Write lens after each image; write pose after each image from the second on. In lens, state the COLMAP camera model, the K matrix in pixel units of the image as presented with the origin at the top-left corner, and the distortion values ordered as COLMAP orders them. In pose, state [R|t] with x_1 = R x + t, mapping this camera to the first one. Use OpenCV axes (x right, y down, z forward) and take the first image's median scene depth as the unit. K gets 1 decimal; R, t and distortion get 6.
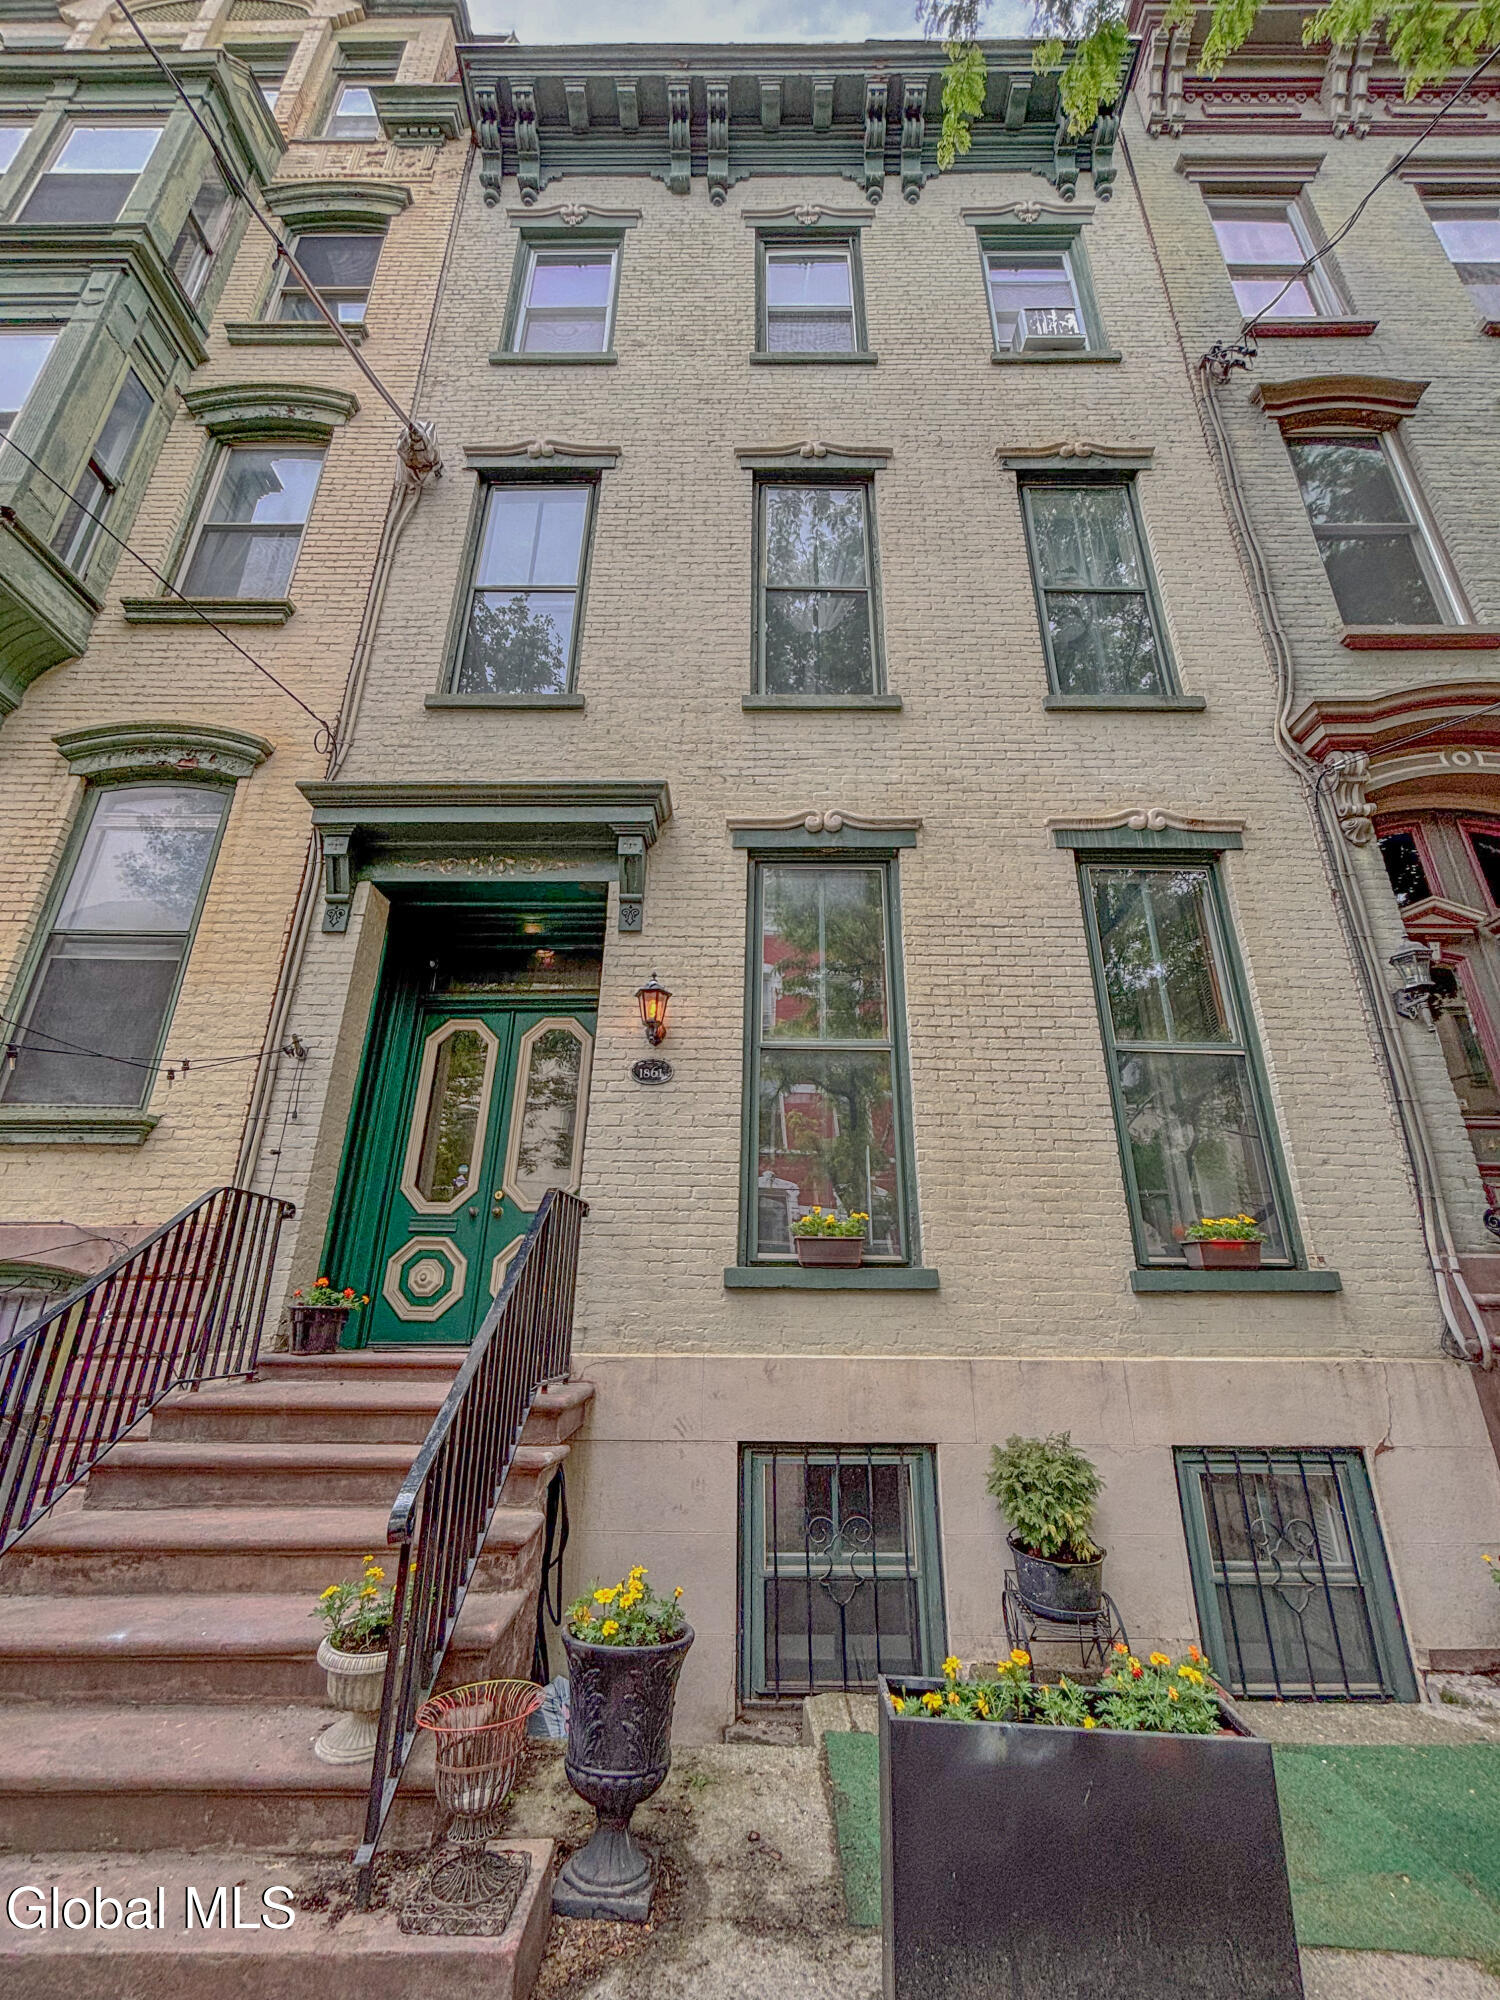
lens RADIAL K [[807.5, 0, 750.0], [0, 807.5, 1000.0], [0, 0, 1]] dist [-0.011478, 0.008386]
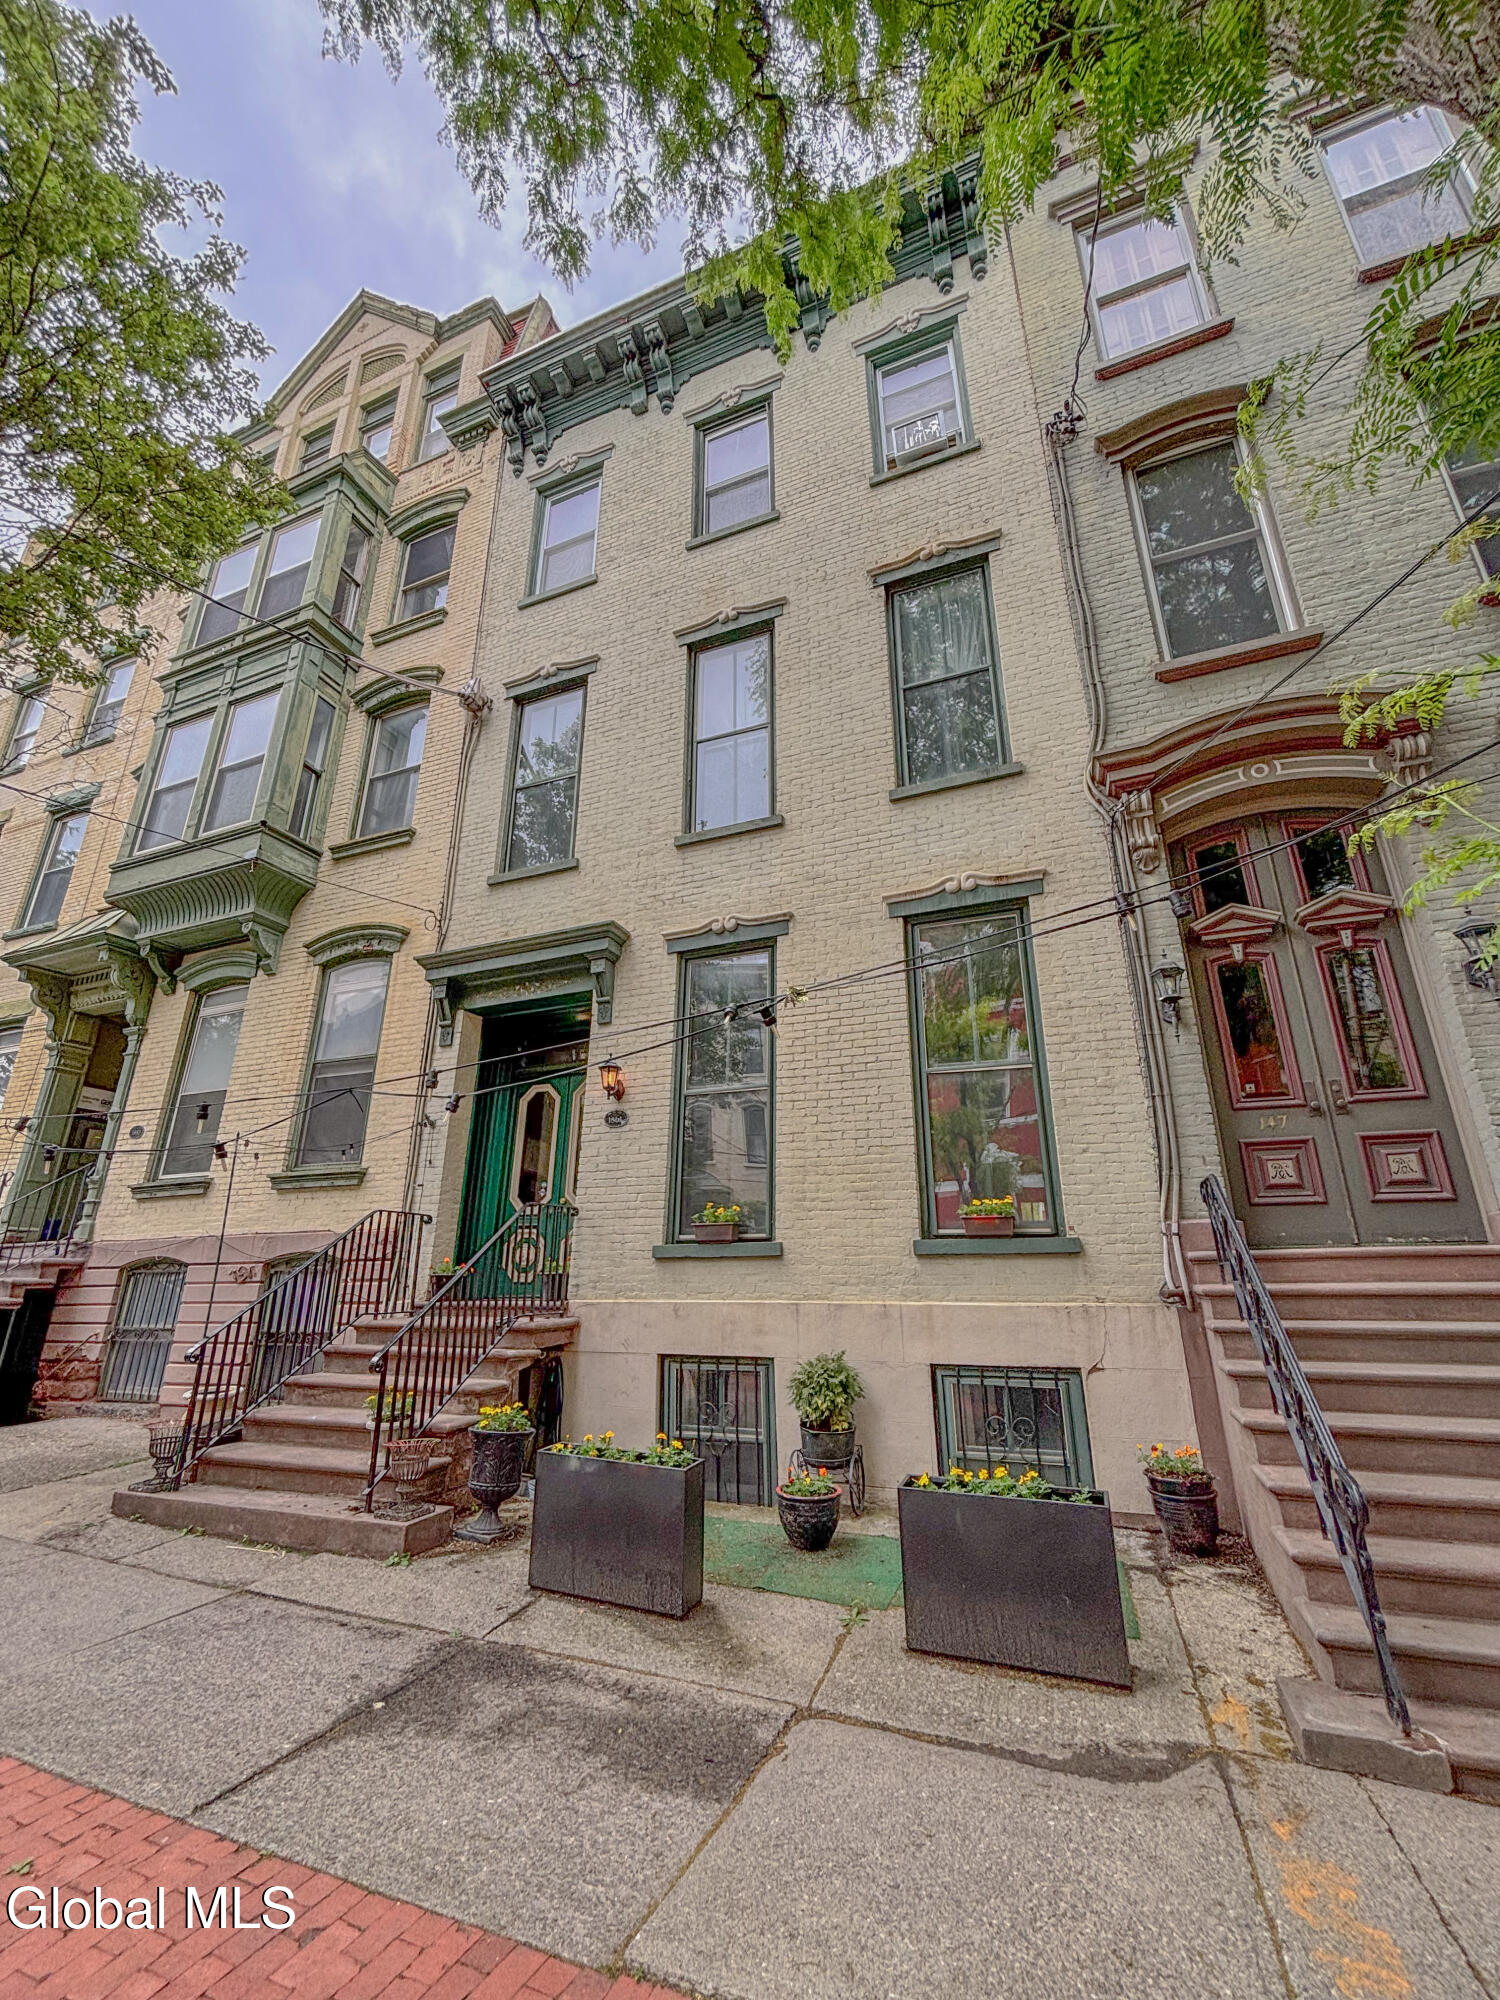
lens RADIAL K [[804.7, 0, 750.0], [0, 804.7, 1000.0], [0, 0, 1]] dist [-0.001003, -0.001165]
pose [[0.932489, -0.128021, -0.337749, 0.584674], [0.139181, 0.990227, 0.008926, -0.099446], [0.333305, -0.055331, 0.941194, -0.296741]]
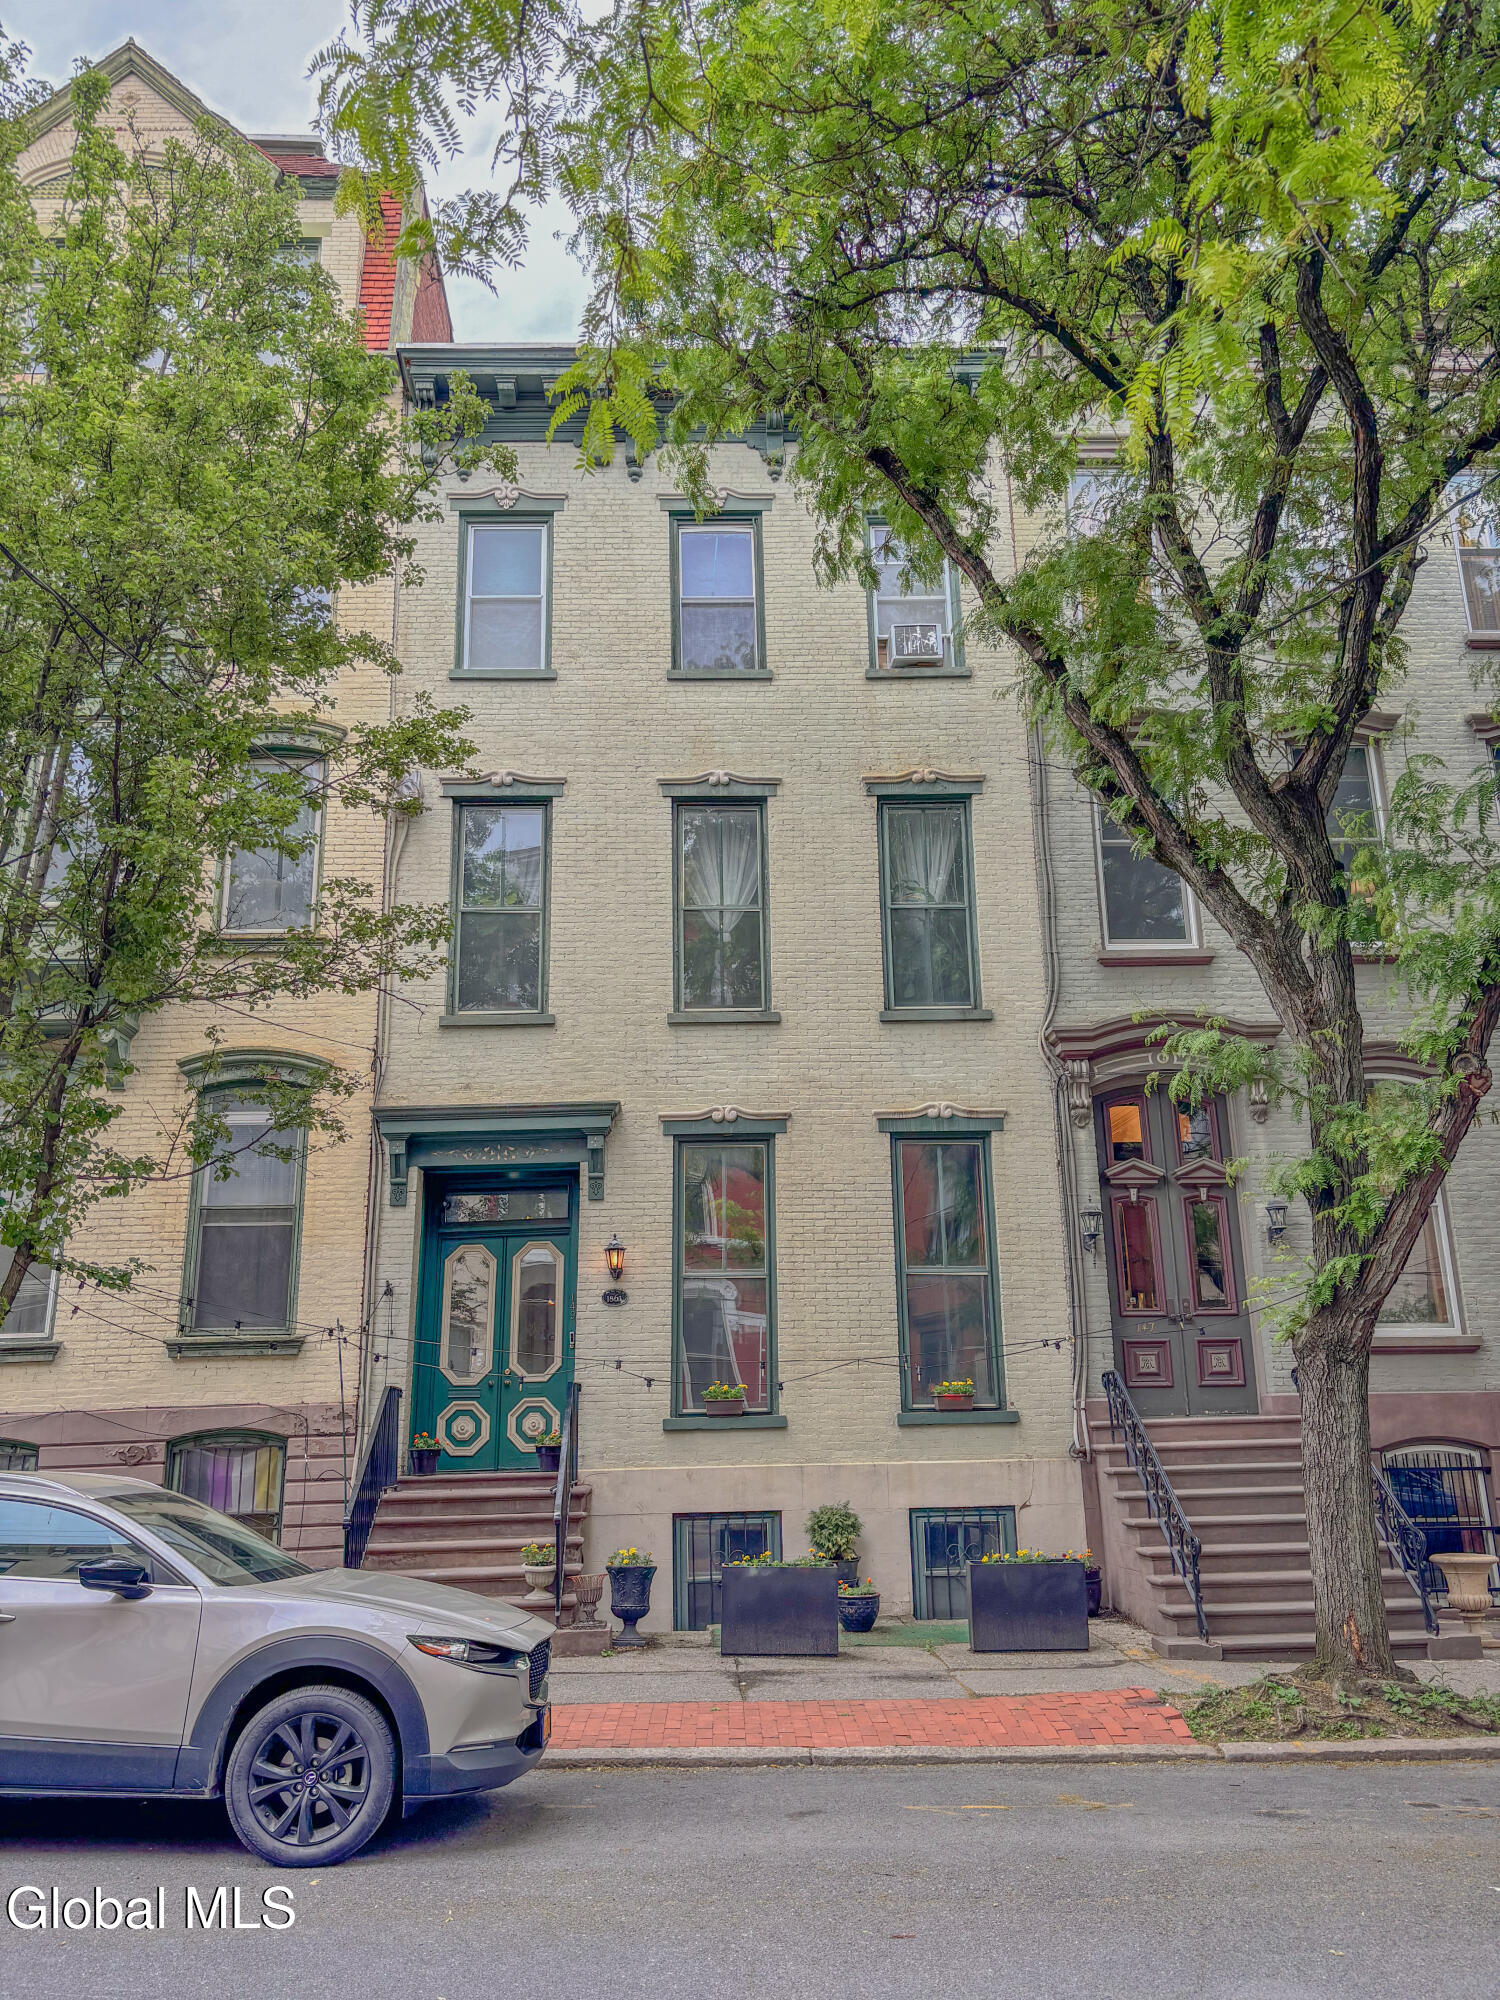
lens RADIAL K [[1488.0, 0, 751.3], [0, 1488.0, 990.5], [0, 0, 1]] dist [0.070050, -0.185275]
pose [[0.998783, -0.016113, 0.046605, 0.018427], [0.012590, 0.997110, 0.074918, -0.655511], [-0.047678, -0.074240, 0.996100, -1.704953]]
